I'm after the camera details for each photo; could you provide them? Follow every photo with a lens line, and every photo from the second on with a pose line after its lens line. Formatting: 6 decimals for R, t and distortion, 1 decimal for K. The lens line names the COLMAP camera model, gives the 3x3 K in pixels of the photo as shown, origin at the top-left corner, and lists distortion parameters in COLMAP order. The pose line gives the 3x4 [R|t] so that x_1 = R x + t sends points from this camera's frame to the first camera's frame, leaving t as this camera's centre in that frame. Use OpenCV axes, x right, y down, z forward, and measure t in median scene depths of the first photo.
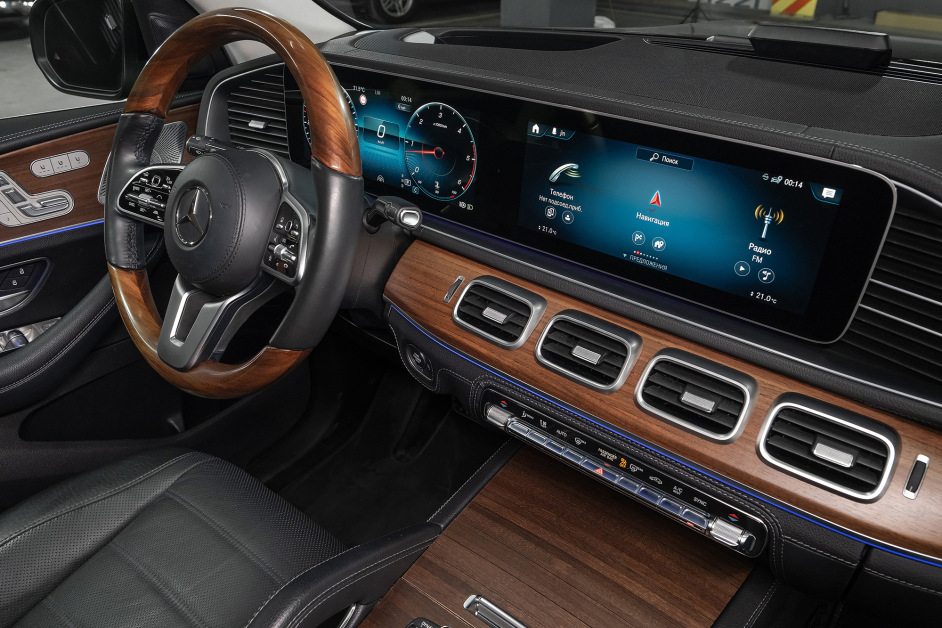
lens RADIAL K [[690.6, 0, 471.0], [0, 690.6, 314.0], [0, 0, 1]] dist [-0.013907, -0.001498]
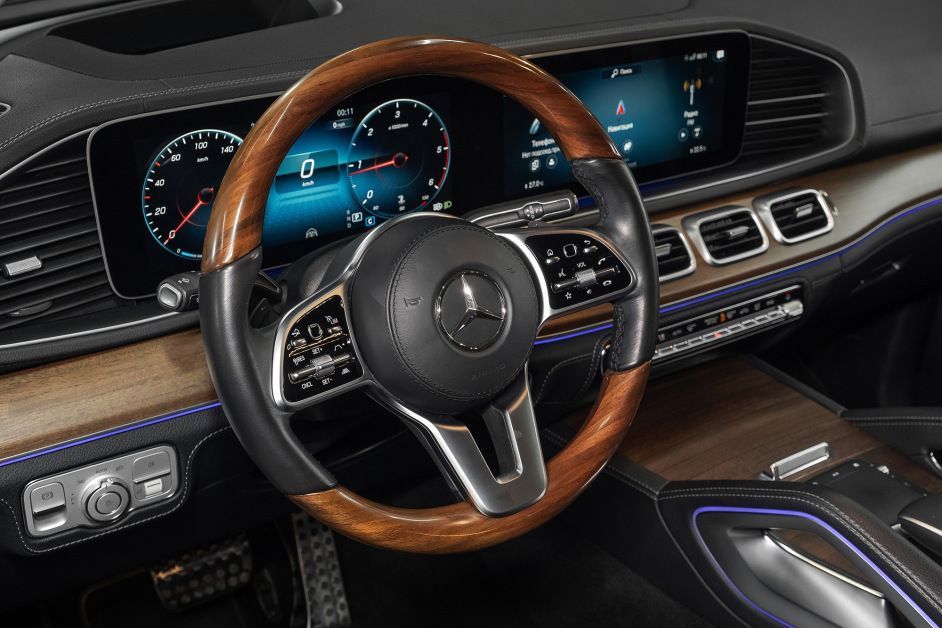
lens RADIAL K [[1165.2, 0, 491.2], [0, 1165.2, 318.3], [0, 0, 1]] dist [0.015425, -0.008879]
pose [[0.279803, -0.434127, 0.856296, -1.316107], [0.457570, 0.844406, 0.278583, -0.426031], [-0.844002, 0.313867, 0.434911, 0.396489]]
